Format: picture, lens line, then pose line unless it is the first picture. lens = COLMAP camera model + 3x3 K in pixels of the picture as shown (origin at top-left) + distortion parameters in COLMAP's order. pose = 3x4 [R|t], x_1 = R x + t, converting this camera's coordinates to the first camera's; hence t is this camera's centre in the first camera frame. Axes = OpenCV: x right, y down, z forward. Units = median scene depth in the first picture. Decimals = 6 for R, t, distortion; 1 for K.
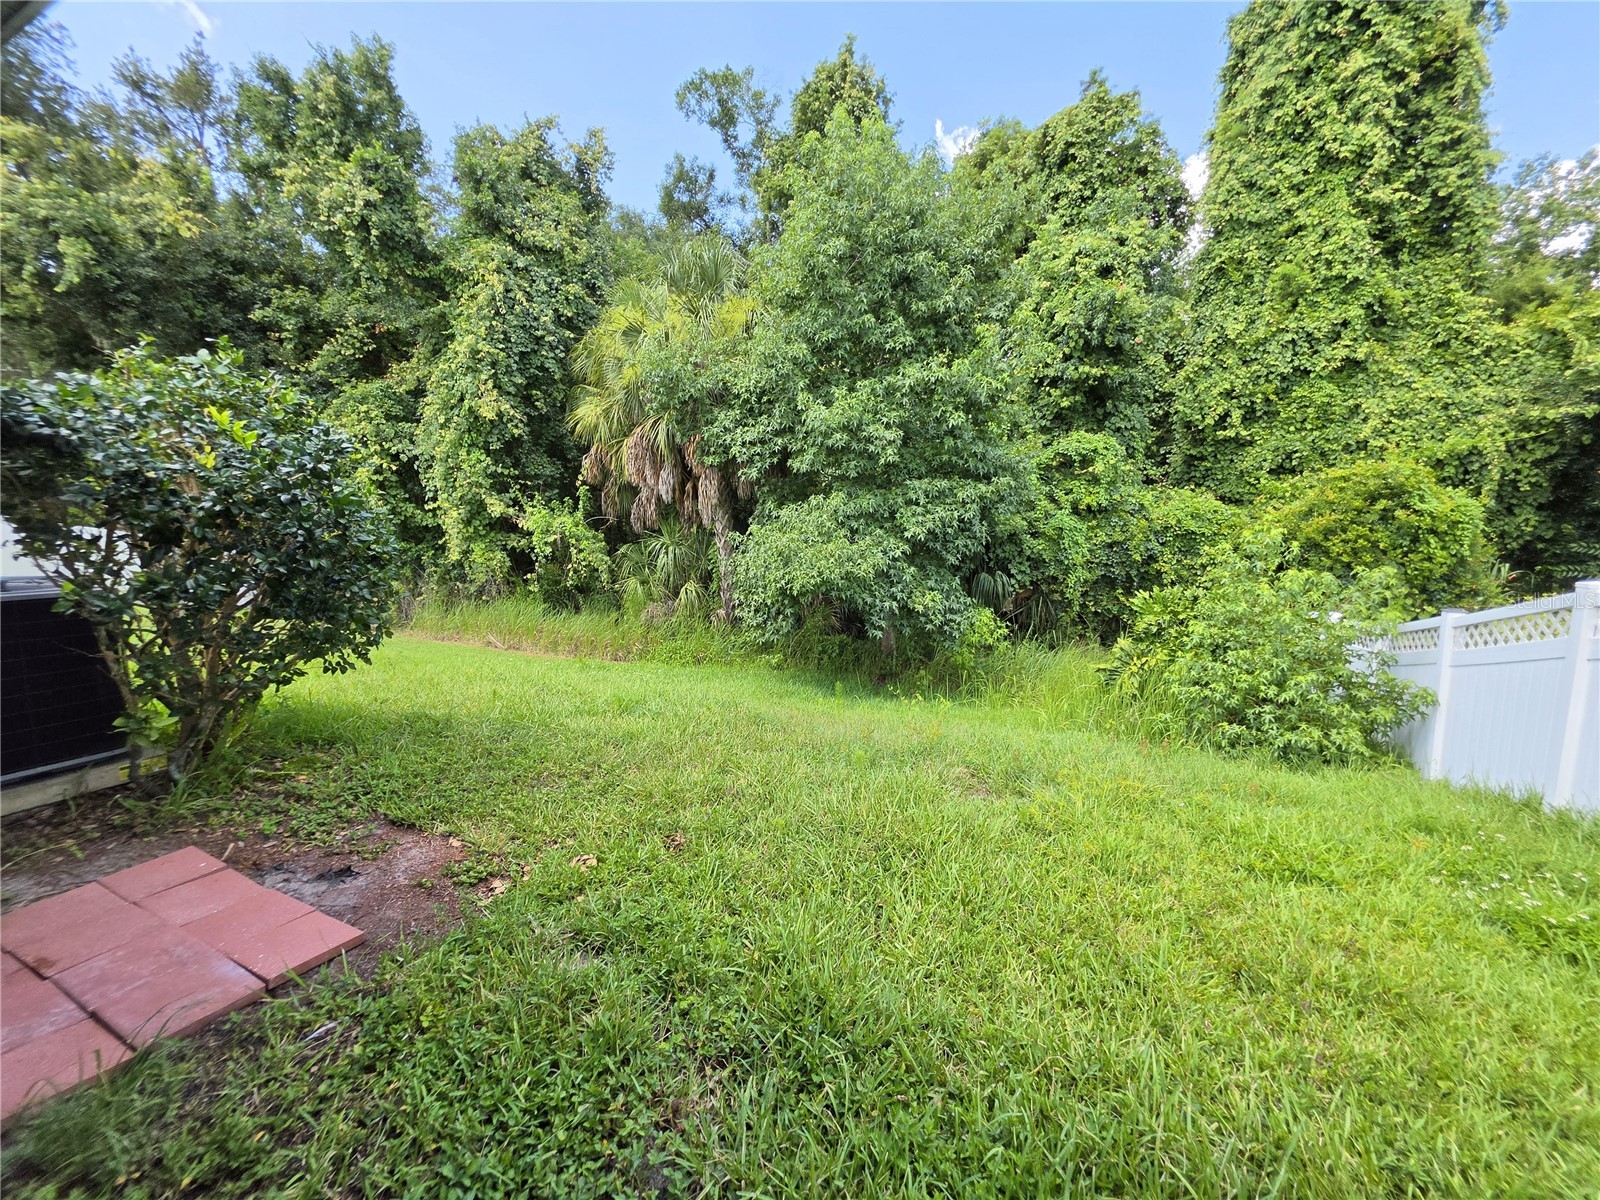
lens RADIAL K [[639.8, 0, 806.6], [0, 639.8, 595.9], [0, 0, 1]] dist [0.002182, -0.000761]
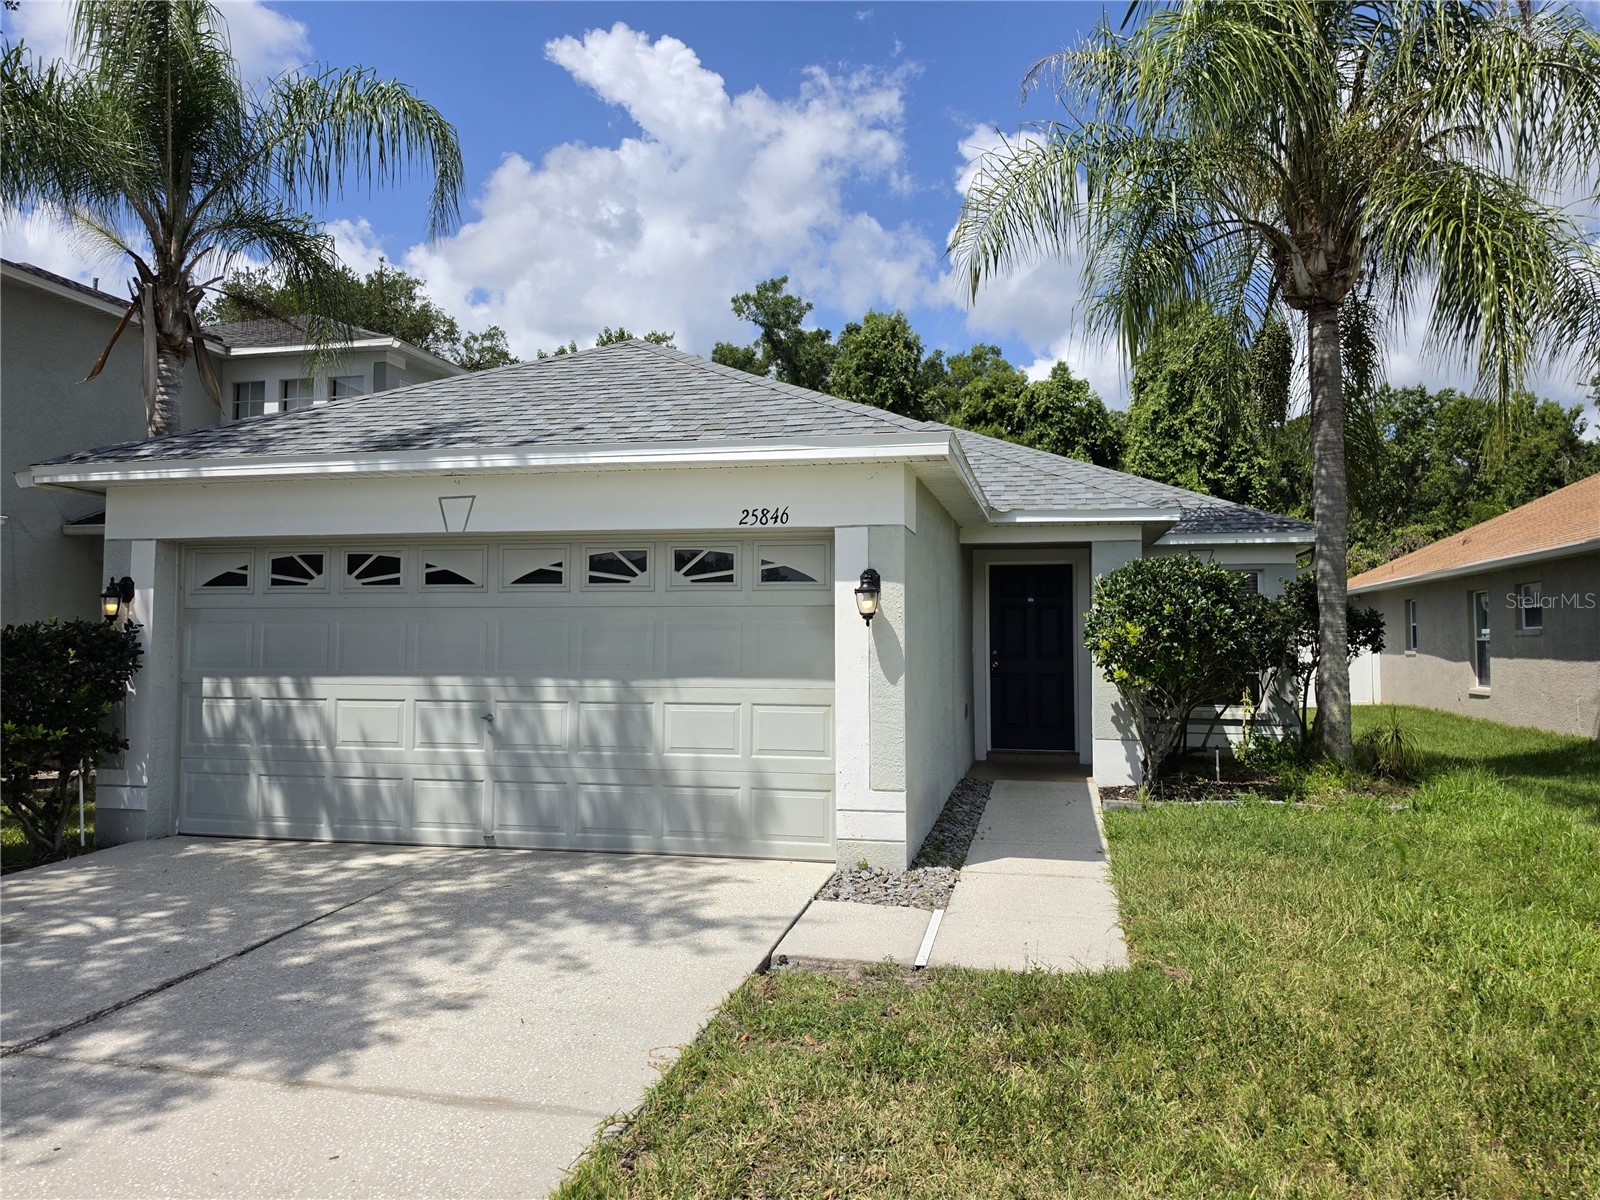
lens RADIAL K [[1112.4, 0, 794.9], [0, 1112.4, 607.8], [0, 0, 1]] dist [-0.000107, -0.022942]
pose [[0.980729, 0.001478, 0.195367, -0.955736], [0.030095, 0.986894, -0.158537, 0.244129], [-0.193041, 0.161361, 0.967831, -1.878763]]
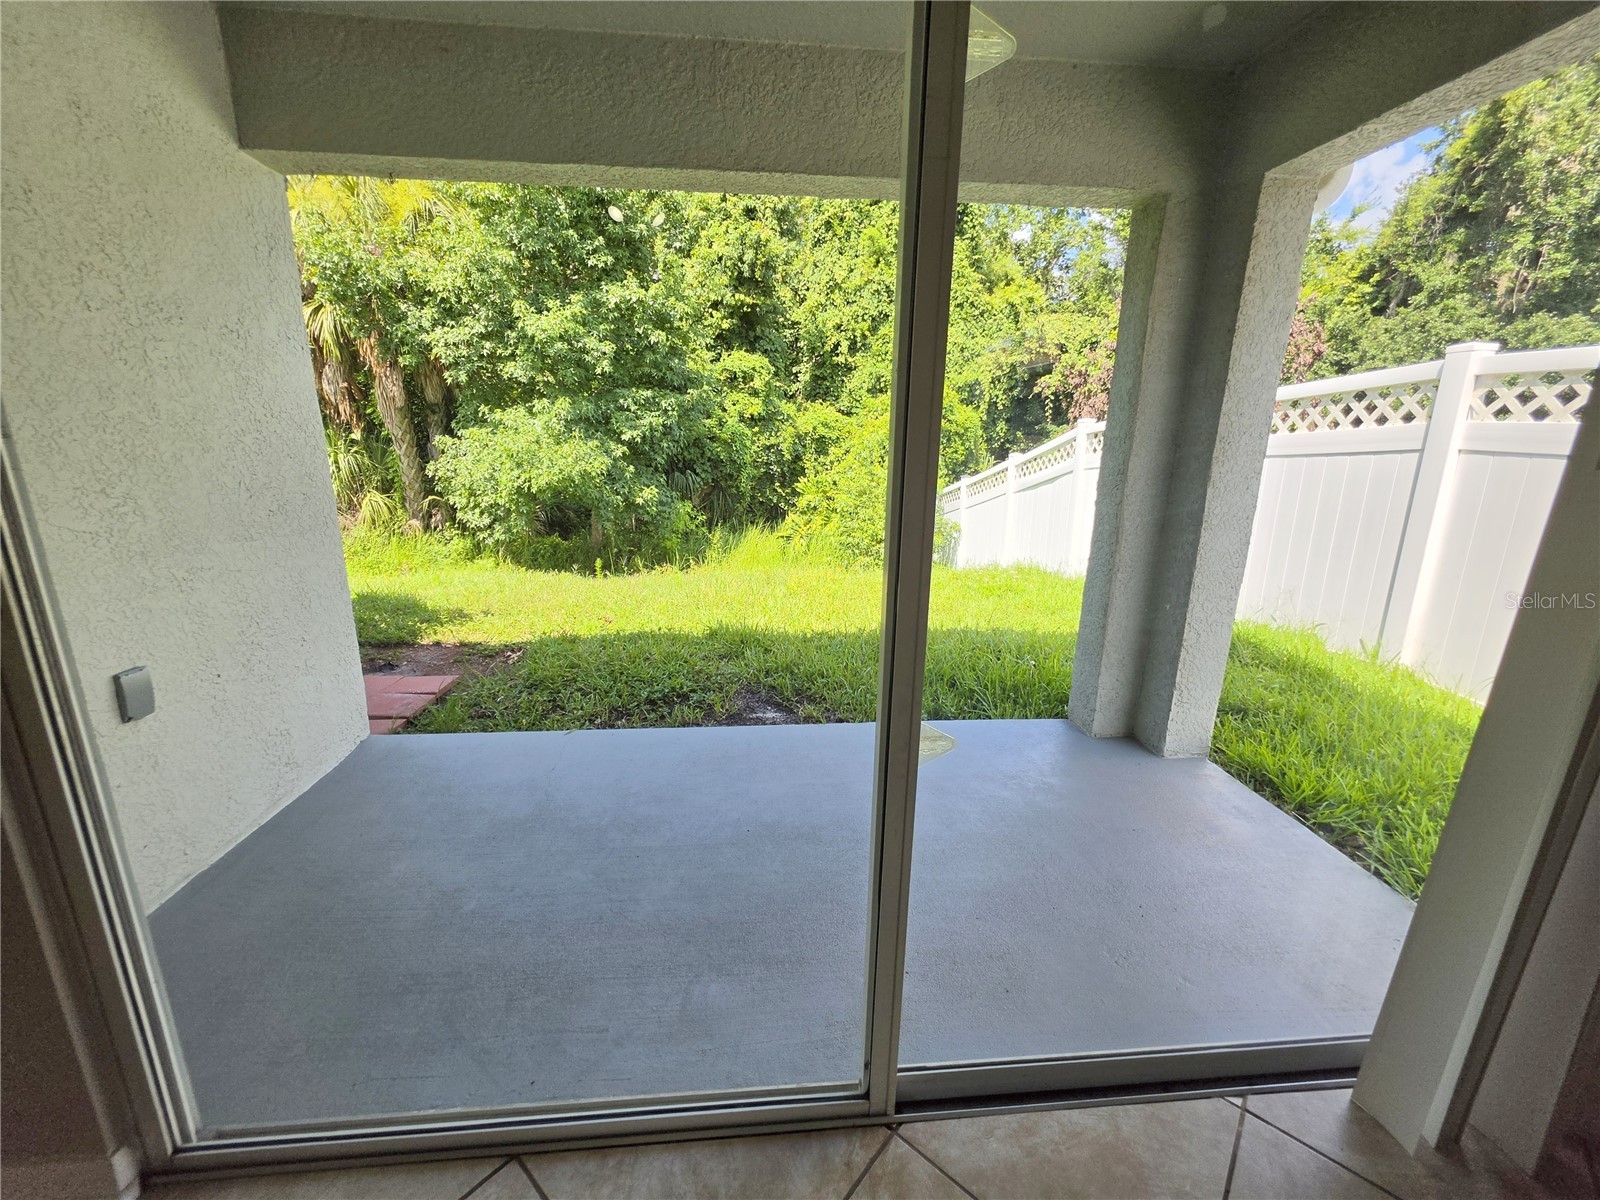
lens RADIAL K [[639.8, 0, 800.1], [0, 639.8, 597.4], [0, 0, 1]] dist [0.002182, -0.000761]
pose [[0.860134, -0.125799, 0.494312, -0.130081], [0.056859, 0.986717, 0.152173, 0.023511], [-0.506889, -0.102783, 0.855861, -0.137024]]
